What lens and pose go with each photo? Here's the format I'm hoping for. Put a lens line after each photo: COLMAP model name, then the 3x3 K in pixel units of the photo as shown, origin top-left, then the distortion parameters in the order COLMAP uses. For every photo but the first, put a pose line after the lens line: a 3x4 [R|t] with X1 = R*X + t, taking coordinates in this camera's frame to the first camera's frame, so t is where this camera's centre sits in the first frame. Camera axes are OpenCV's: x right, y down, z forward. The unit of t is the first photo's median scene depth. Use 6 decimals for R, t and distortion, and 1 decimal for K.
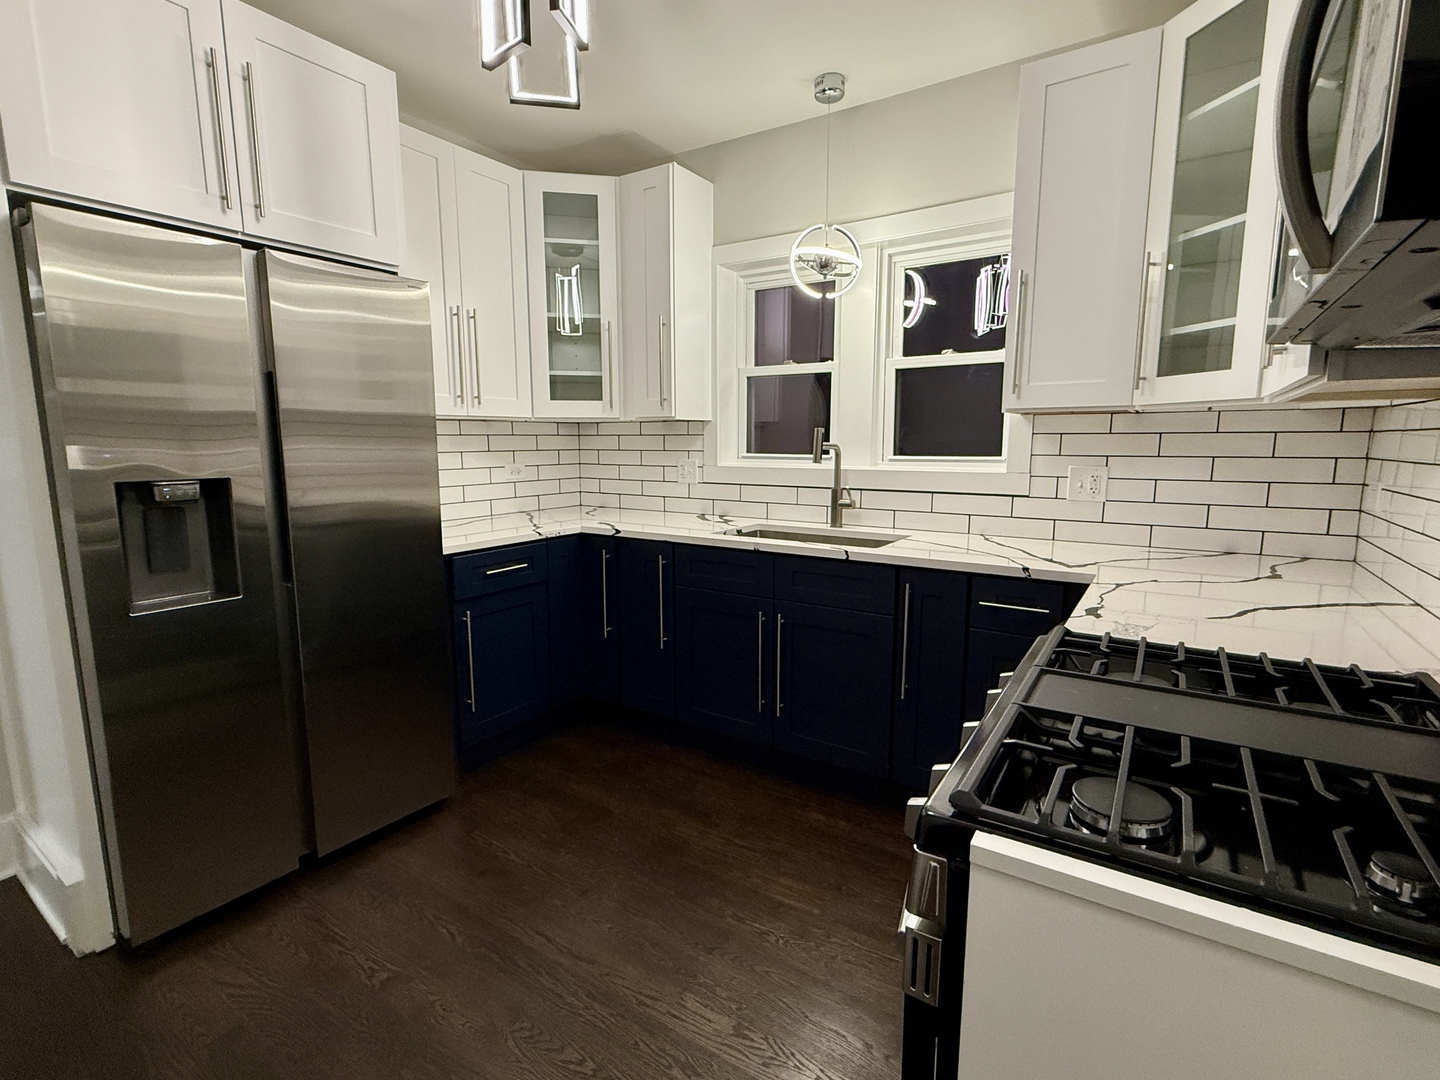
lens RADIAL K [[683.4, 0, 722.4], [0, 683.4, 543.3], [0, 0, 1]] dist [0.000642, -0.000112]
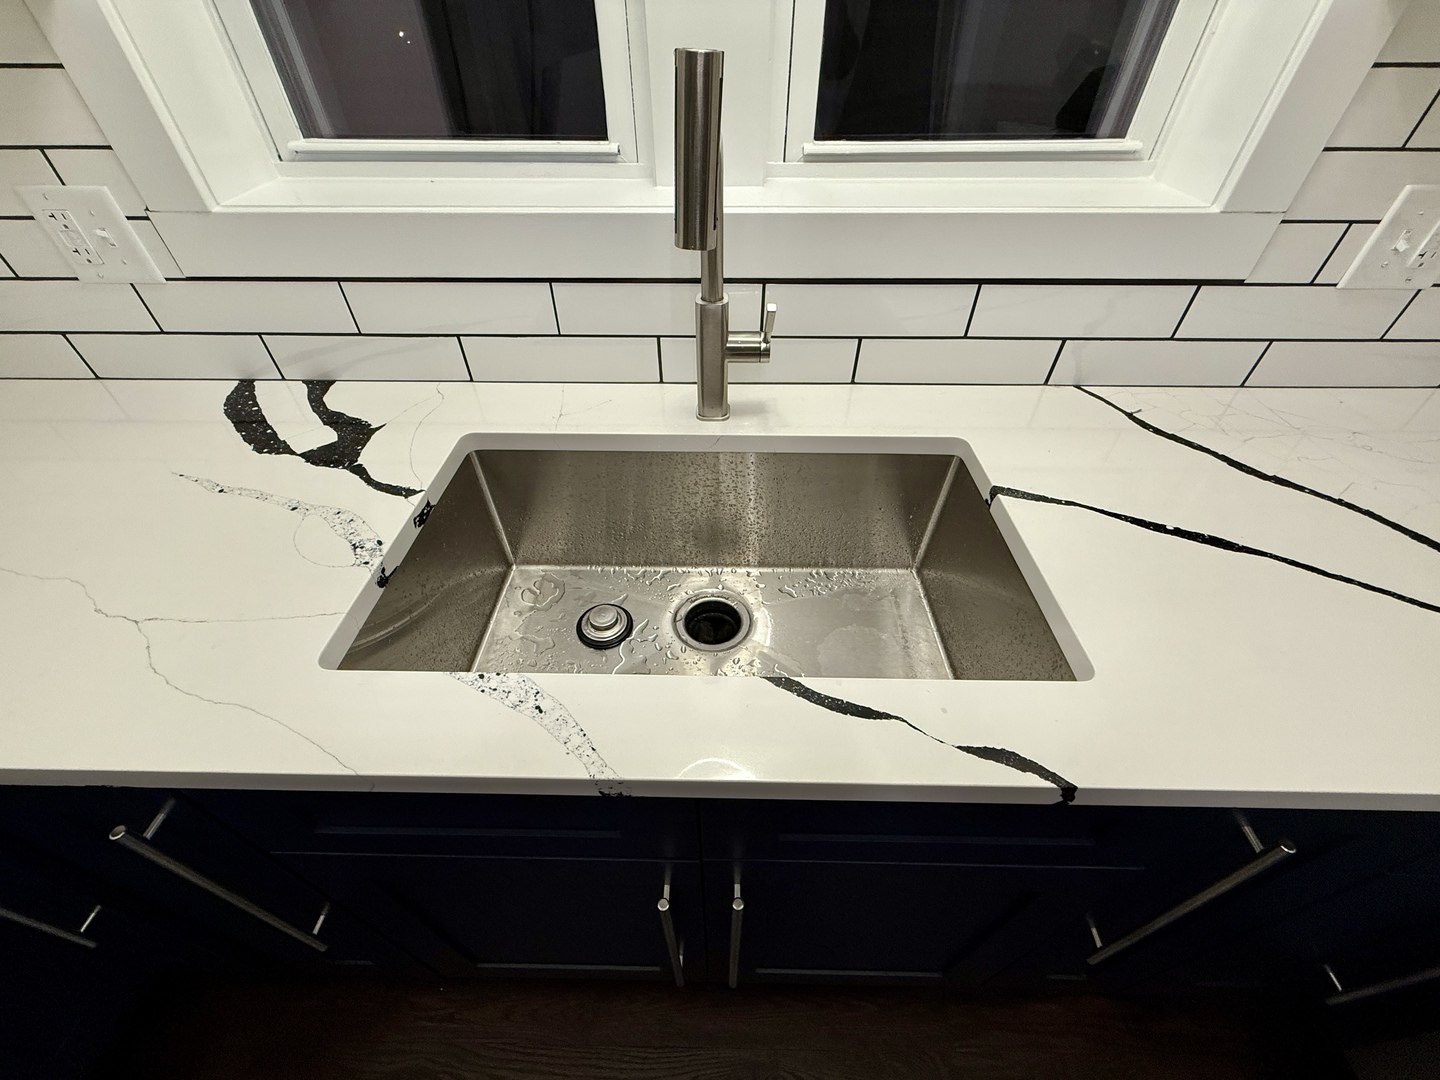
lens RADIAL K [[573.3, 0, 716.4], [0, 573.3, 542.3], [0, 0, 1]] dist [0.000905, 0.000153]
pose [[0.847439, -0.358135, 0.391902, 0.030335], [0.081790, 0.817454, 0.570157, -0.133628], [-0.524555, -0.451119, 0.722034, 0.748625]]
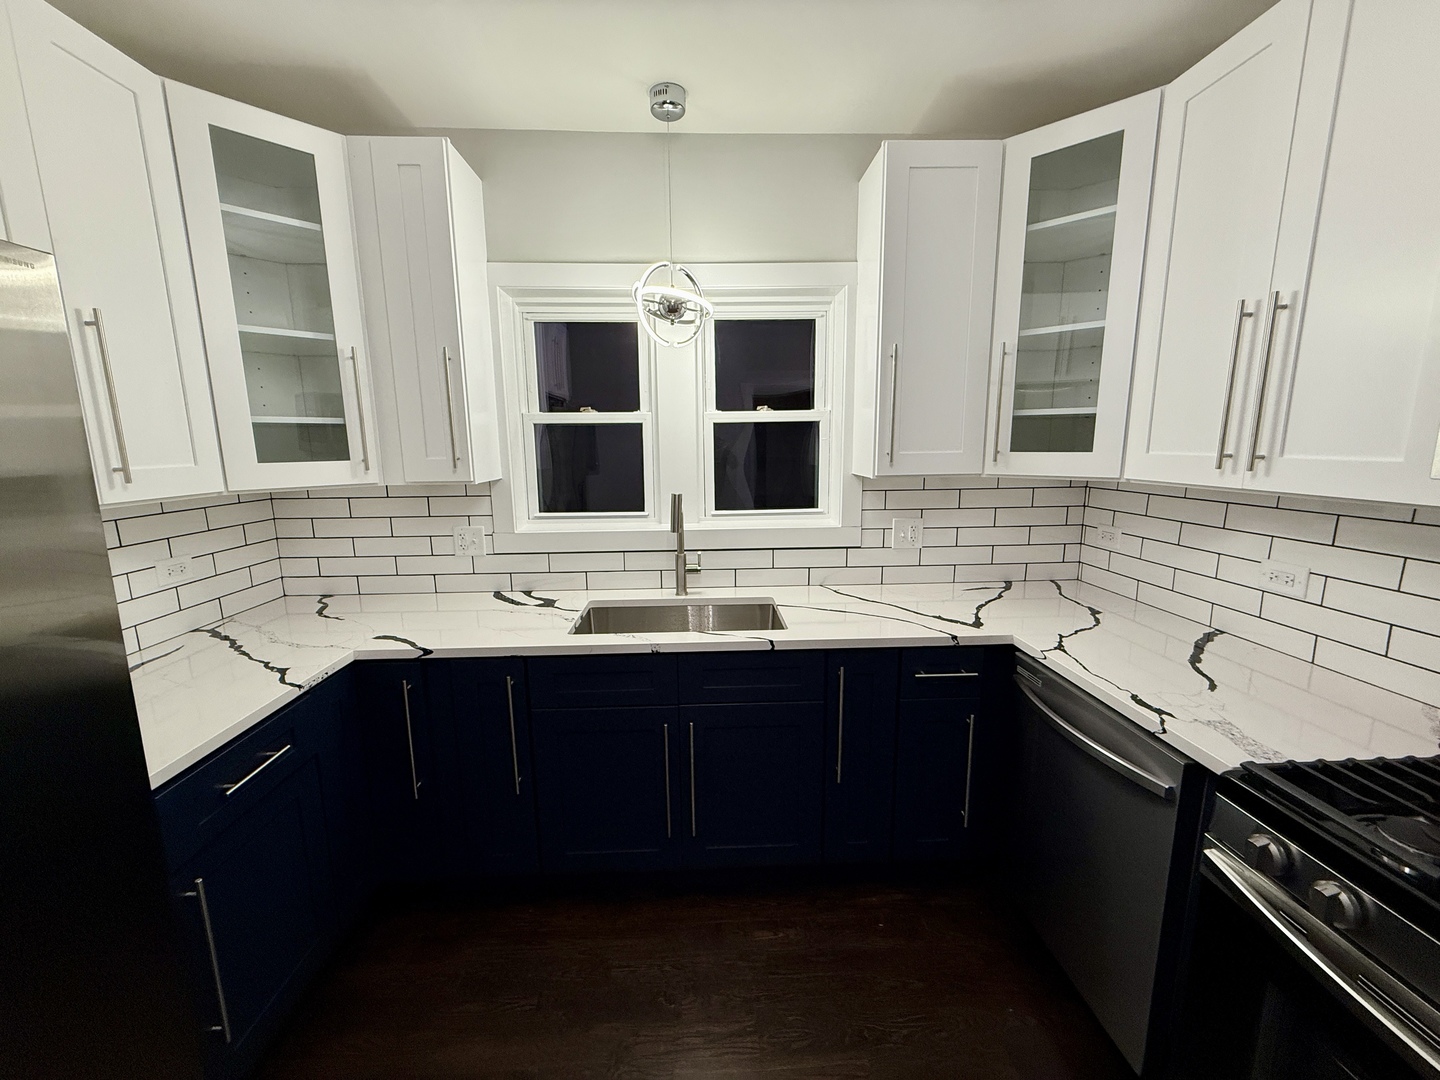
lens RADIAL K [[573.3, 0, 716.4], [0, 573.3, 542.3], [0, 0, 1]] dist [0.000905, 0.000153]
pose [[0.815507, -0.108234, 0.568537, -0.226290], [0.097781, 0.994002, 0.048975, -0.125176], [-0.570428, 0.015653, 0.821199, 0.328212]]
